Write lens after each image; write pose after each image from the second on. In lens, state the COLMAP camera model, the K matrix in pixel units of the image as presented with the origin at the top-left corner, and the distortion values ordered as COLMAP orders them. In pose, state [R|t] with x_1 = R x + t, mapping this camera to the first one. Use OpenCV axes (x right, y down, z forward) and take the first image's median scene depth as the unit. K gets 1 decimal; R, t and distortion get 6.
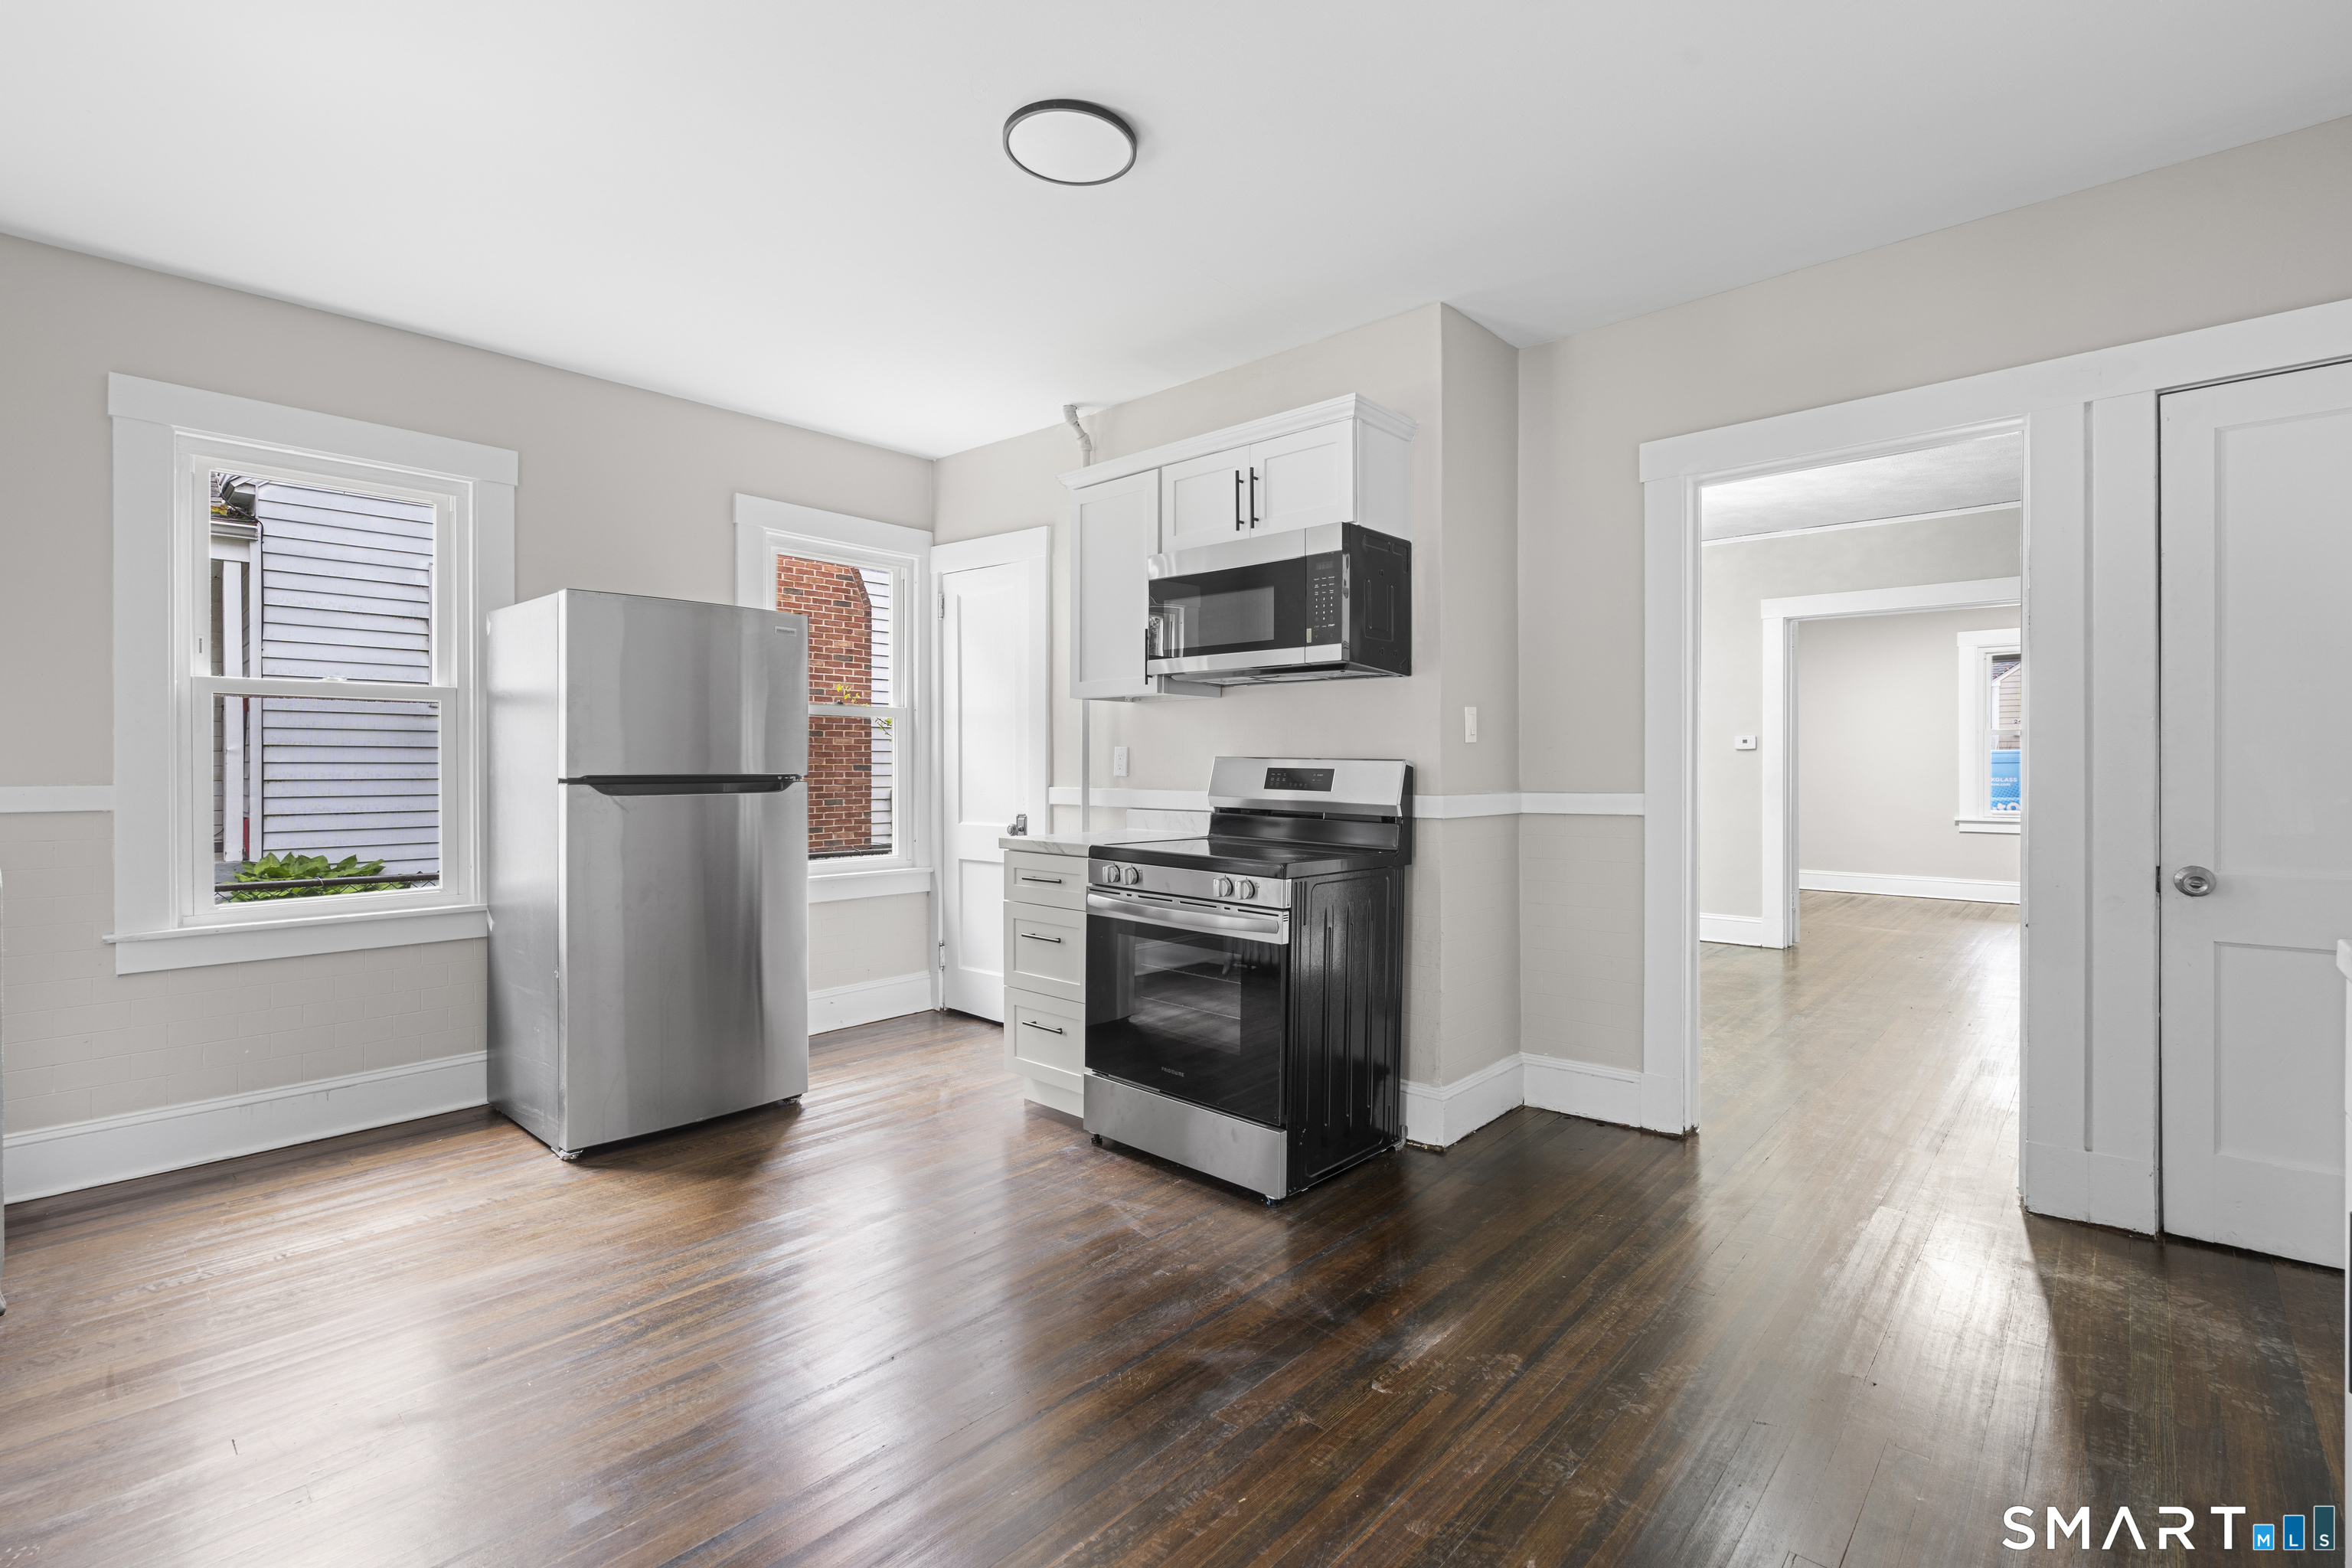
lens RADIAL K [[1061.6, 0, 1177.8], [0, 1061.6, 774.3], [0, 0, 1]] dist [-0.008479, 0.002223]
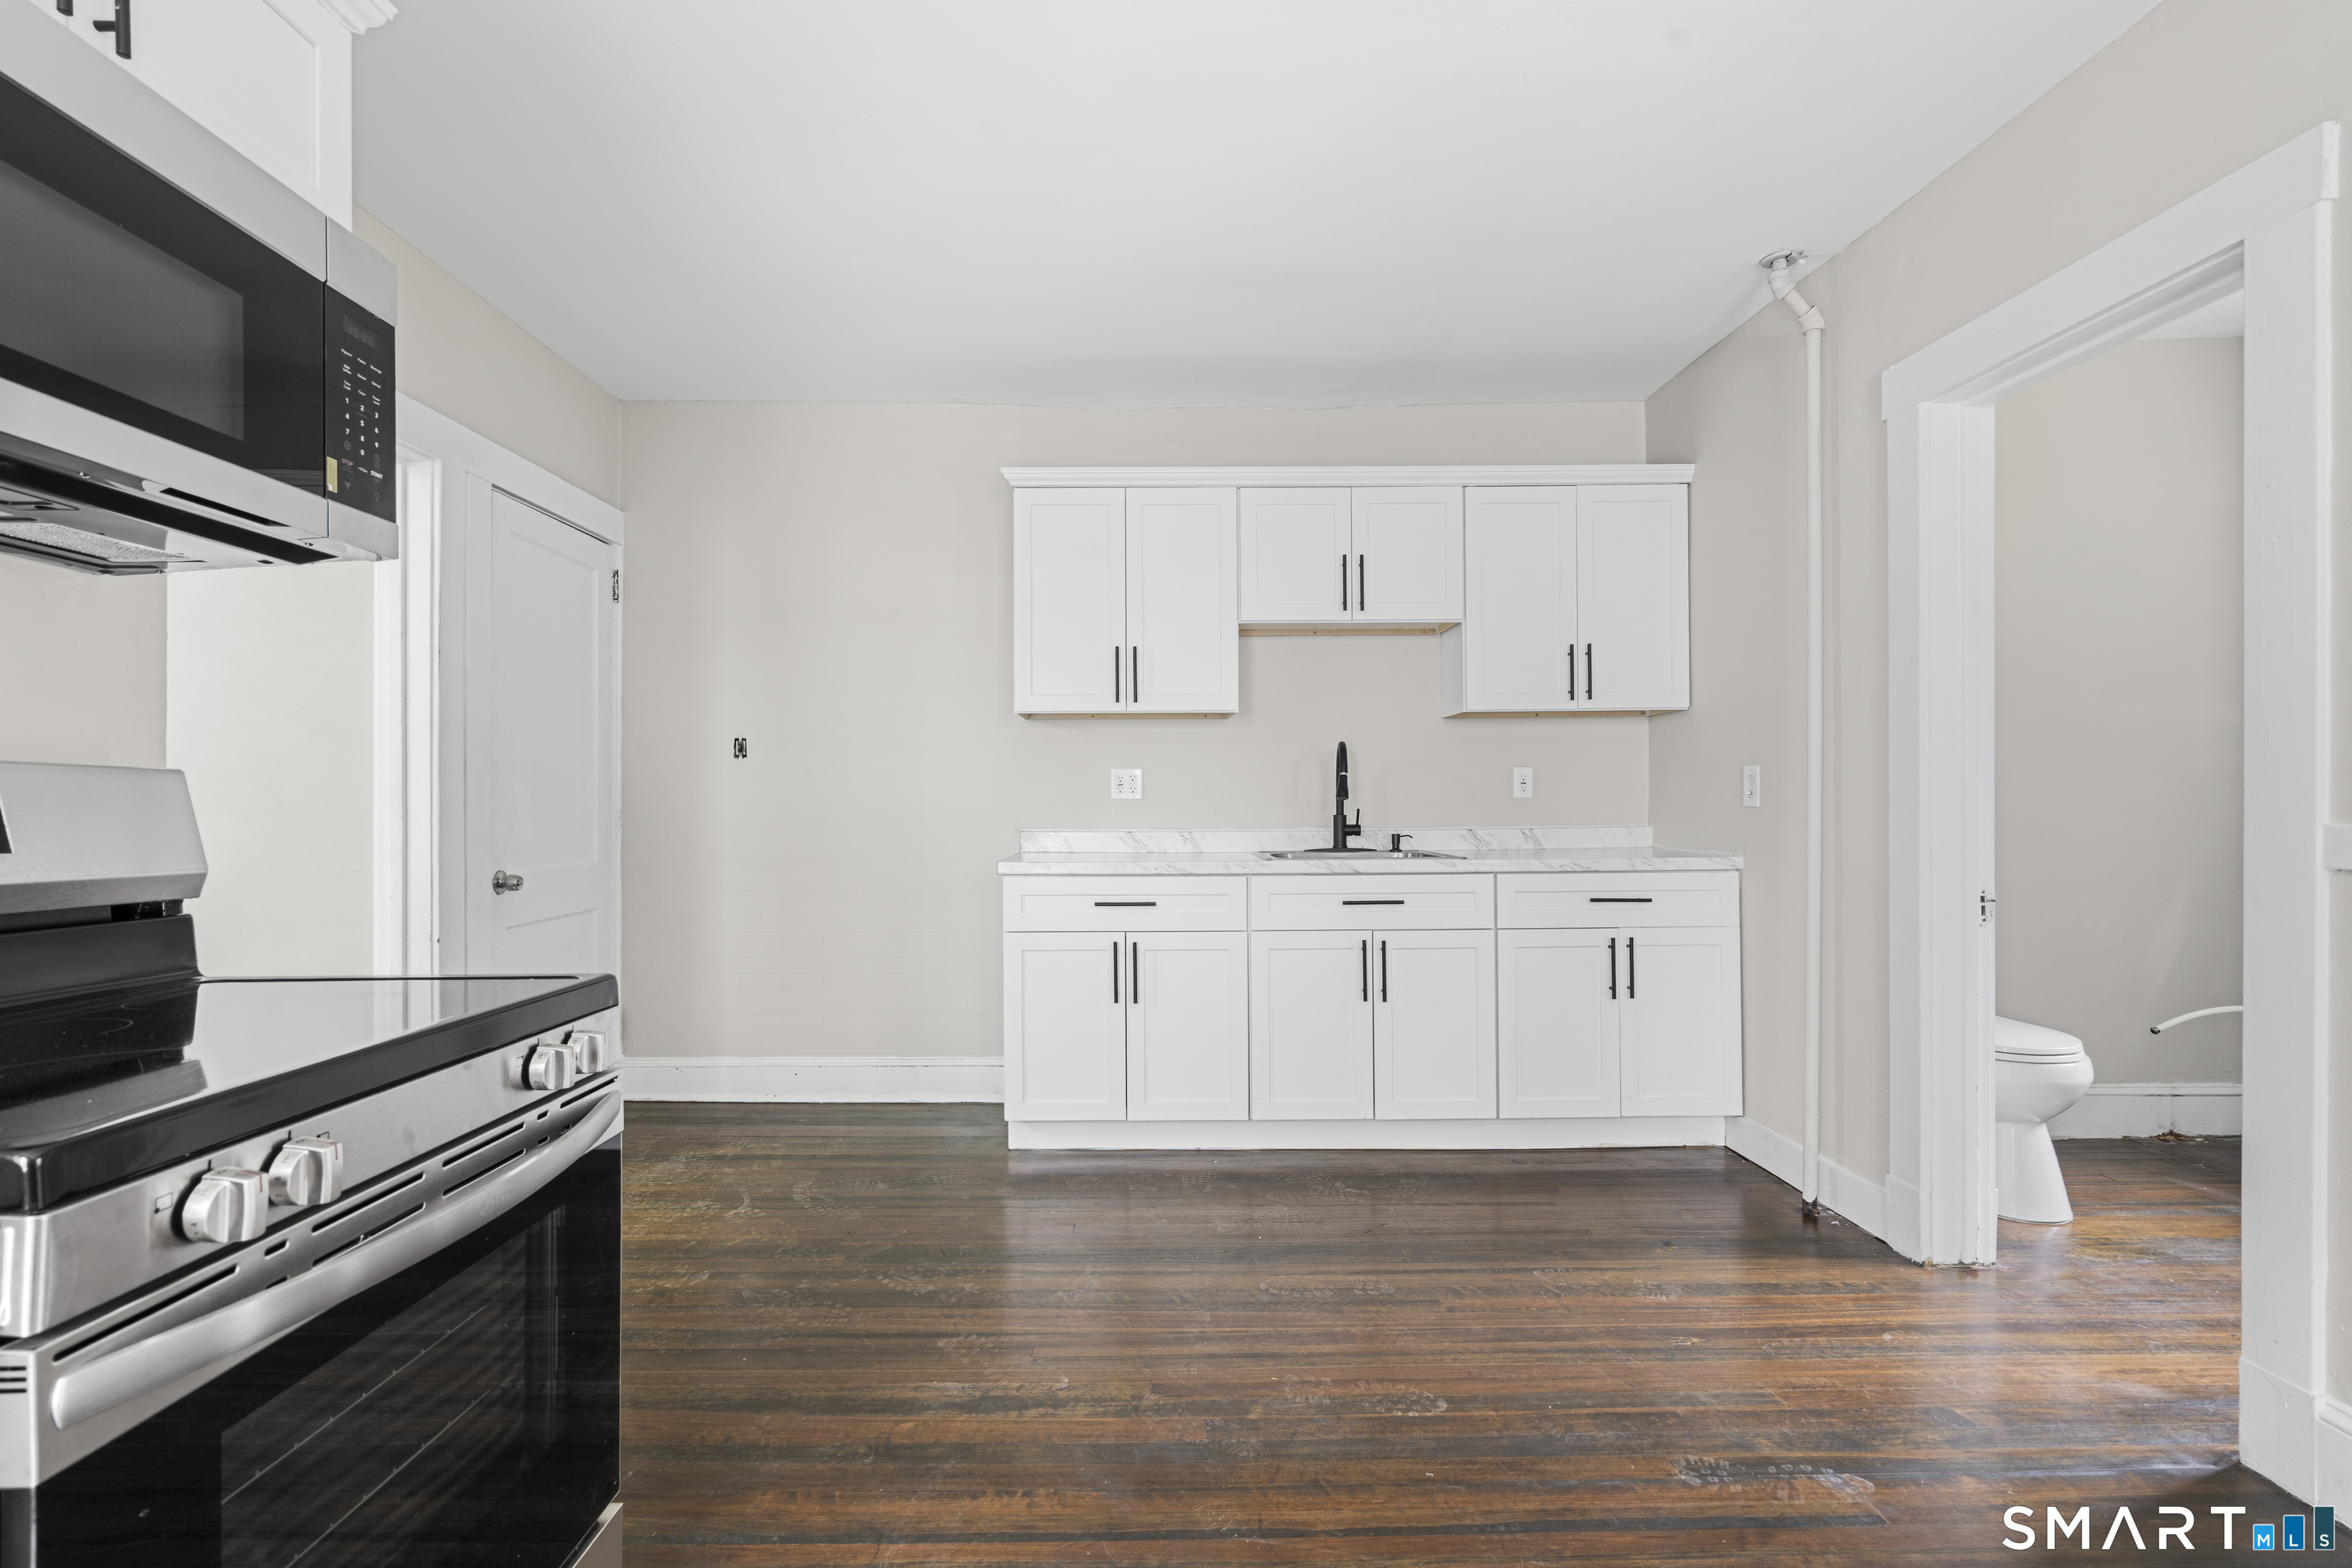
lens RADIAL K [[1061.6, 0, 1149.8], [0, 1061.6, 796.8], [0, 0, 1]] dist [-0.008479, 0.002223]
pose [[-0.674097, 0.000649, 0.738643, -0.382795], [0.008512, 0.999940, 0.006889, -0.002031], [-0.738594, 0.010931, -0.674062, 0.980437]]
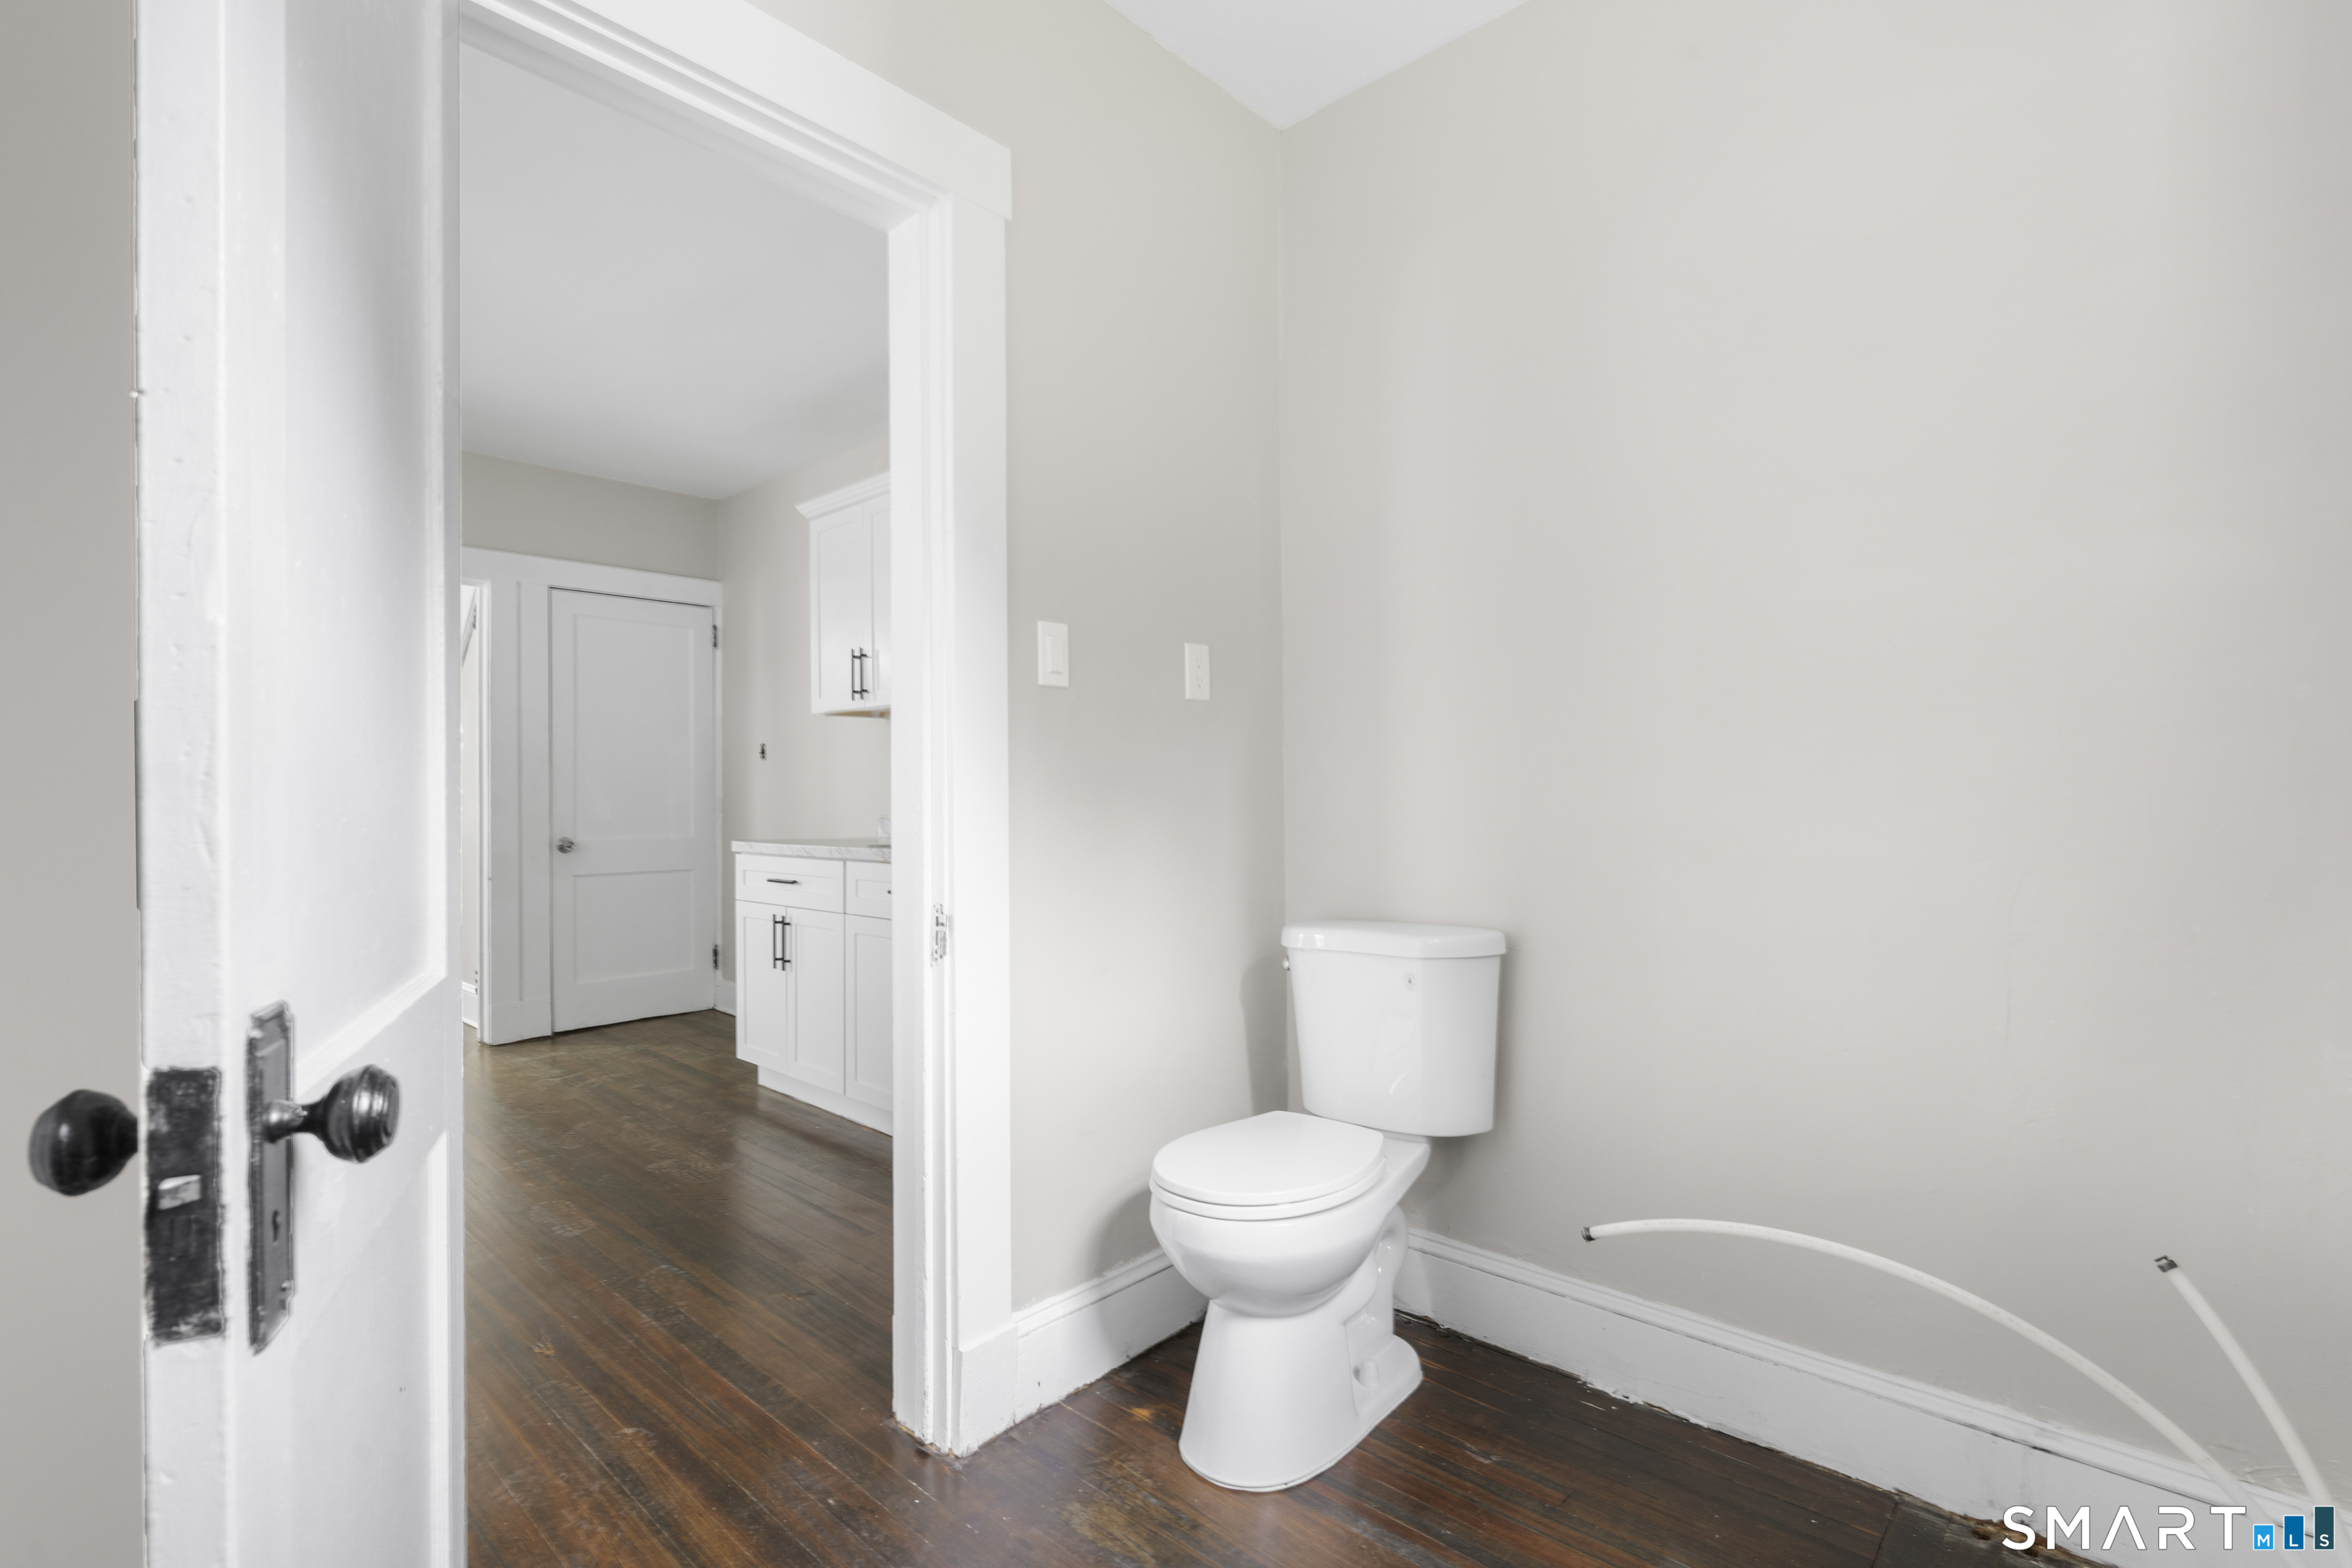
lens RADIAL K [[1061.6, 0, 1175.2], [0, 1061.6, 800.0], [0, 0, 1]] dist [-0.008479, 0.002223]
pose [[-0.004384, -0.001365, 0.999989, -0.744203], [0.011803, 0.999929, 0.001417, 0.022088], [-0.999921, 0.011809, -0.004368, -0.067575]]
